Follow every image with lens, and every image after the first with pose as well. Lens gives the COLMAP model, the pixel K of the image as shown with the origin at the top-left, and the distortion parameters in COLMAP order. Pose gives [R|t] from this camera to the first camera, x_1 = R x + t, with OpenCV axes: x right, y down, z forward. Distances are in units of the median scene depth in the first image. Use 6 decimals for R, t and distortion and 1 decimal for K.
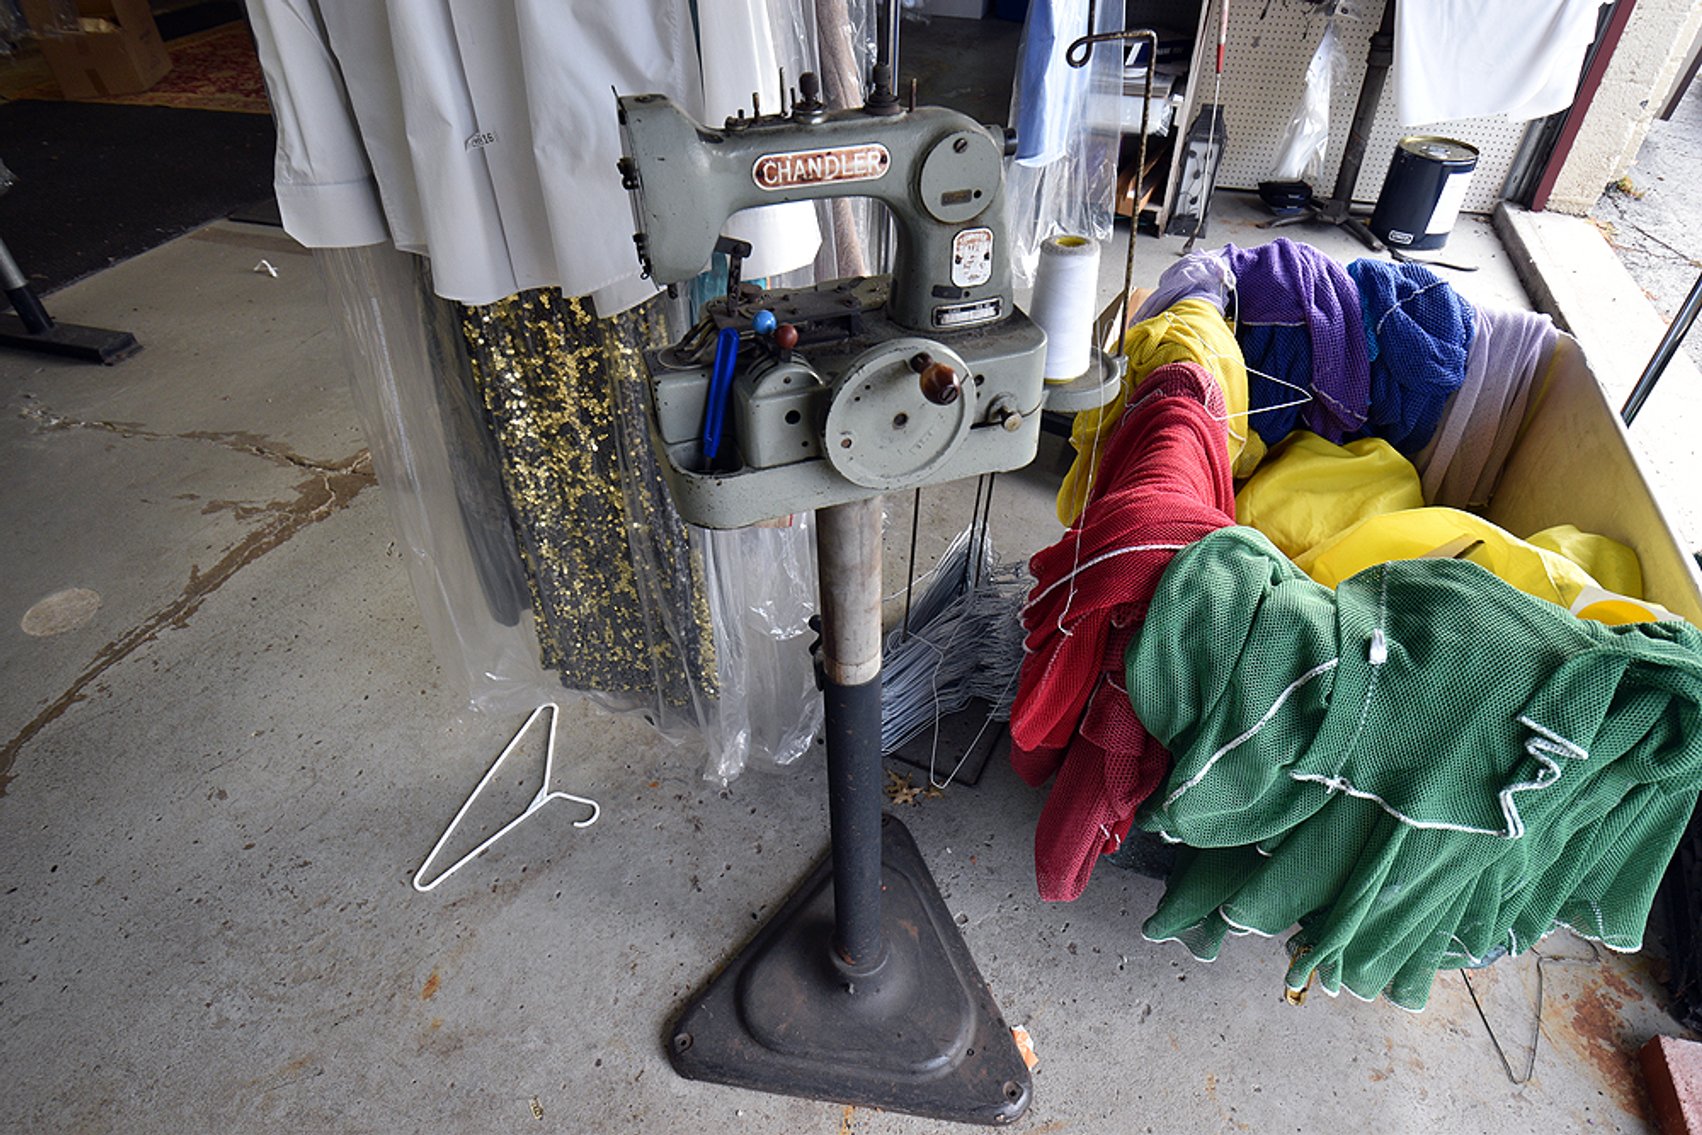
lens RADIAL K [[913.3, 0, 851.0], [0, 913.3, 567.5], [0, 0, 1]] dist [0.031473, -0.047379]
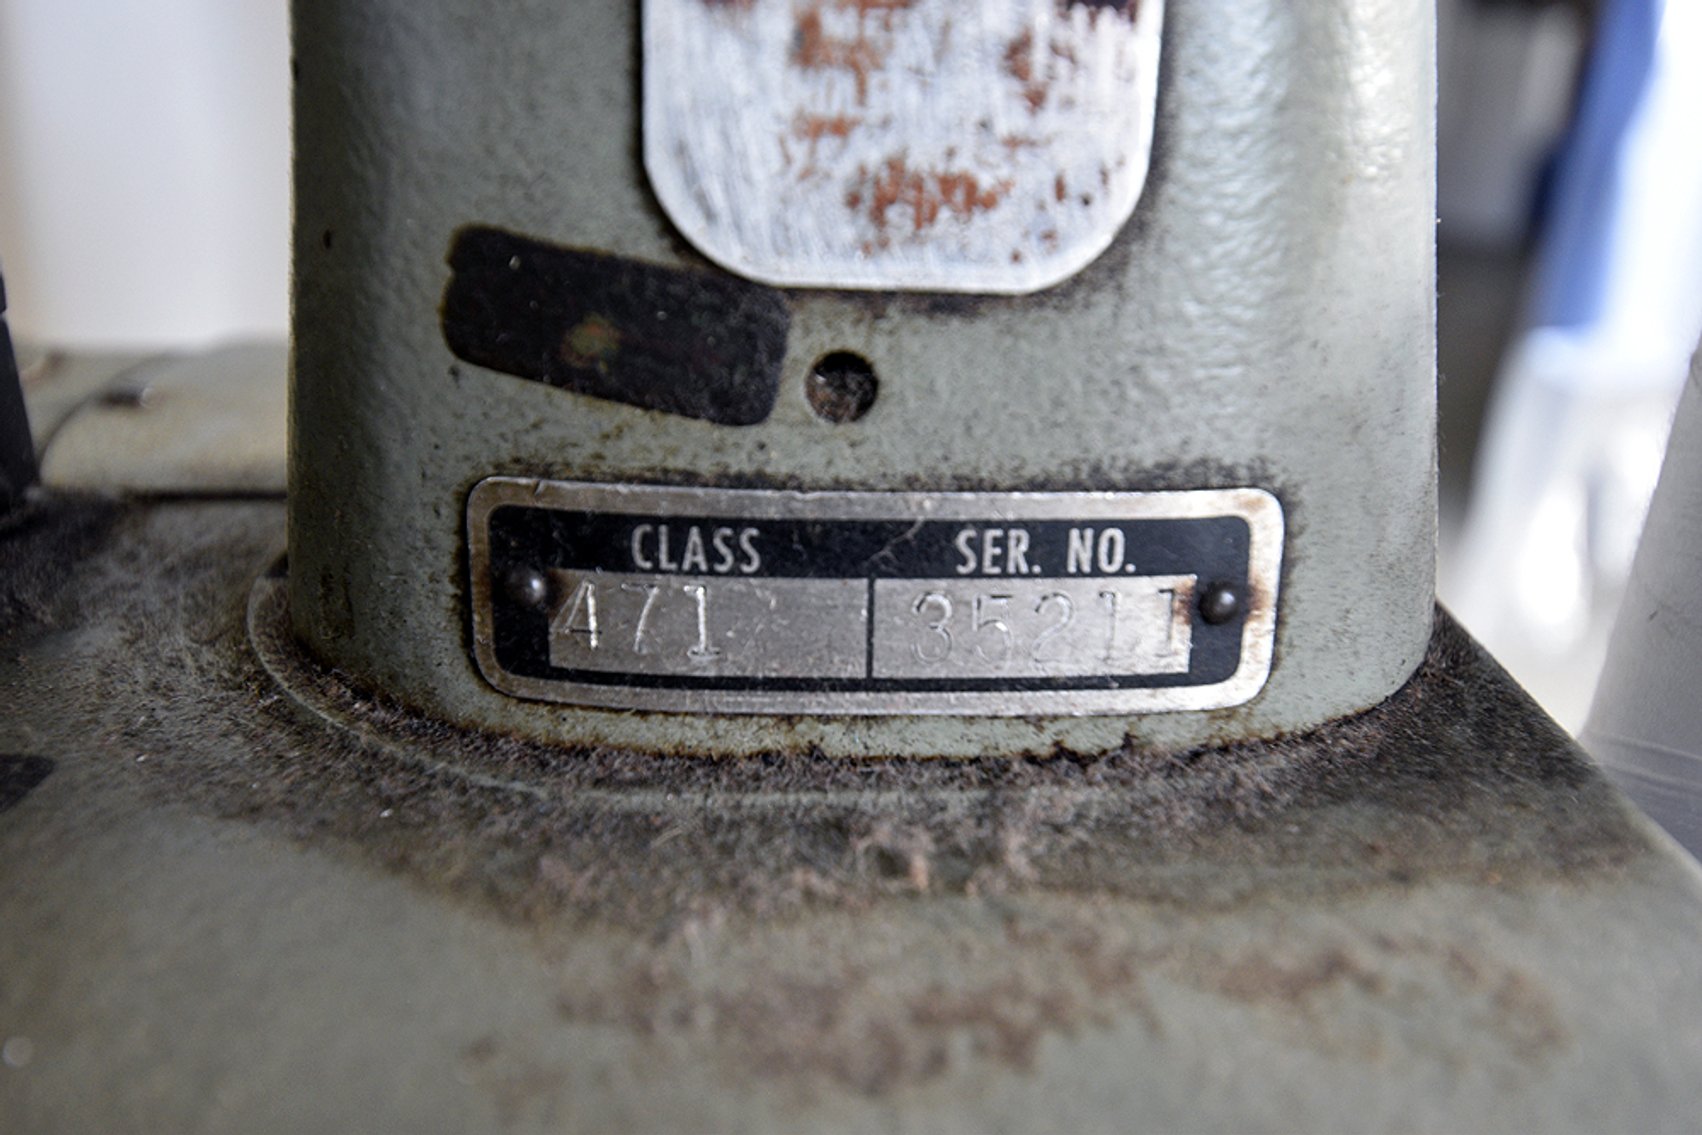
lens RADIAL K [[1495.2, 0, 851.0], [0, 1495.2, 567.5], [0, 0, 1]] dist [0.000617, 0.000120]
pose [[0.954412, 0.134111, -0.266669, 0.111102], [-0.214808, 0.928909, -0.301640, -0.158785], [0.207258, 0.345171, 0.915369, 0.580626]]
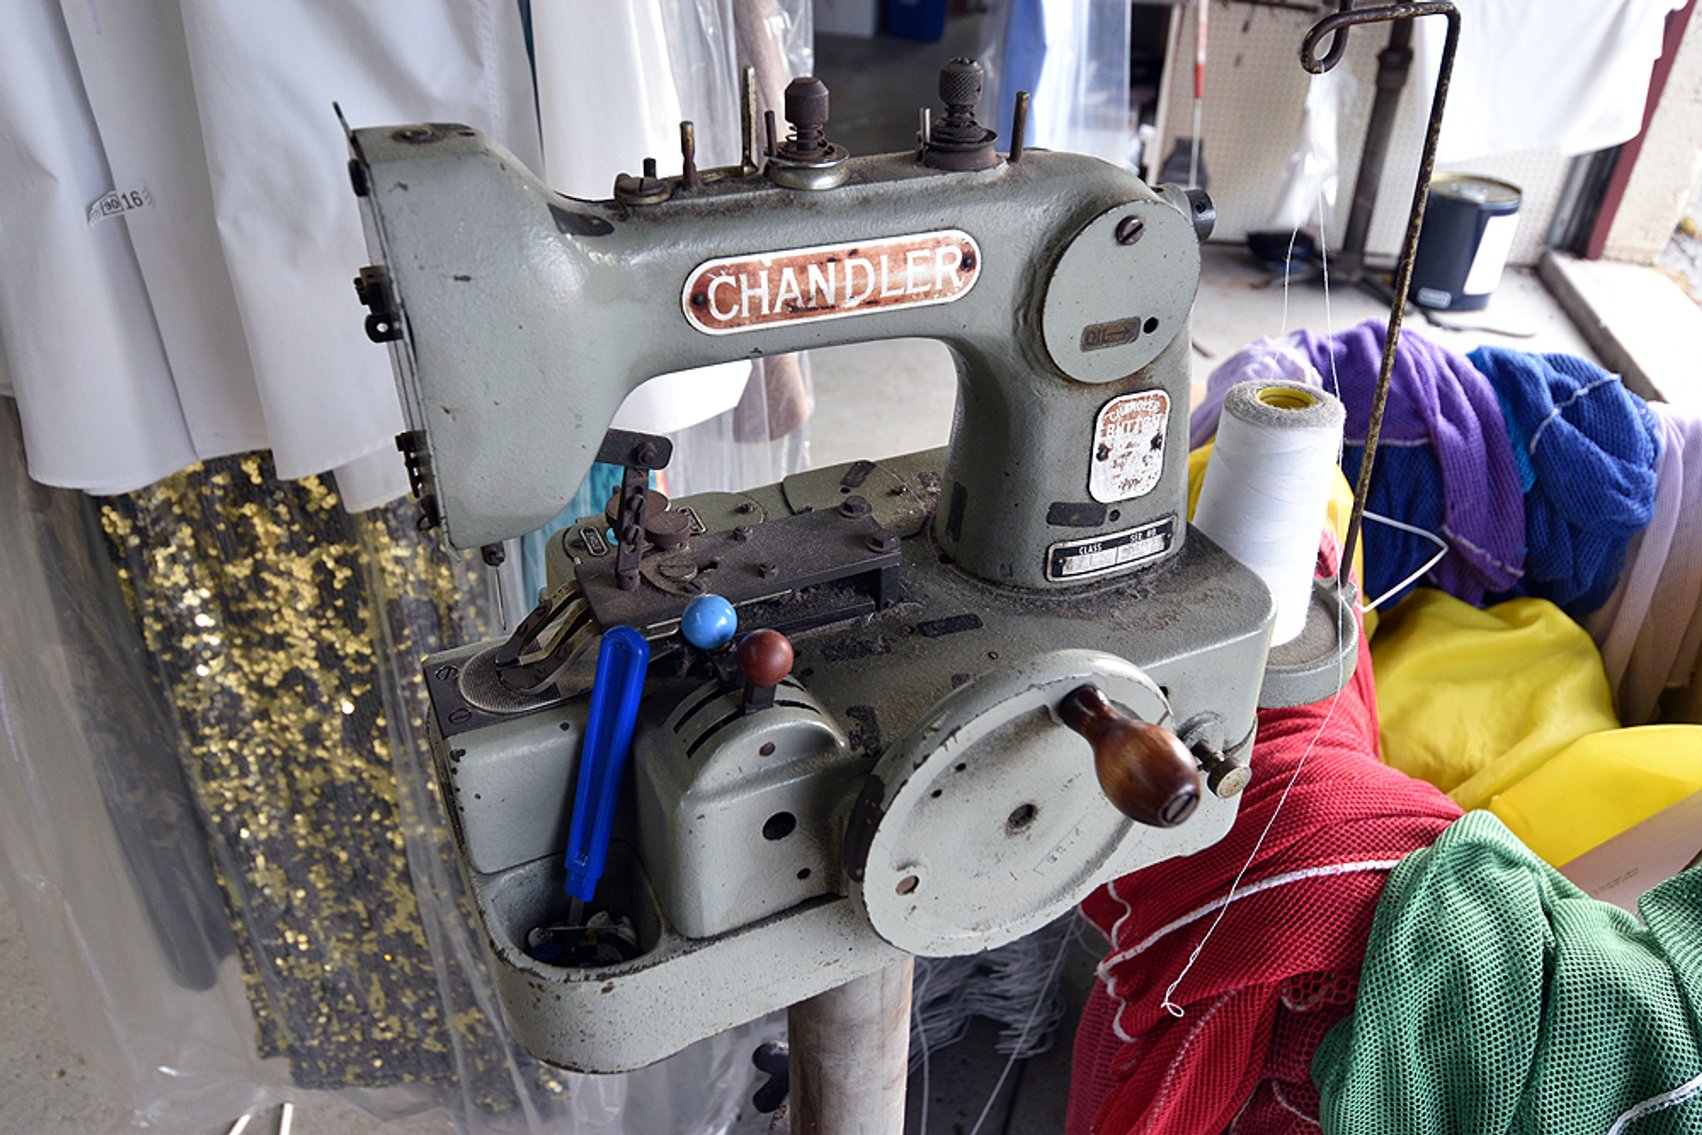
lens RADIAL K [[1210.9, 0, 851.0], [0, 1210.9, 567.5], [0, 0, 1]] dist [0.056265, -0.076877]
pose [[0.993961, -0.037059, 0.103288, -0.052389], [0.050034, 0.990767, -0.126007, -0.130832], [-0.097664, 0.130414, 0.986638, 0.254680]]
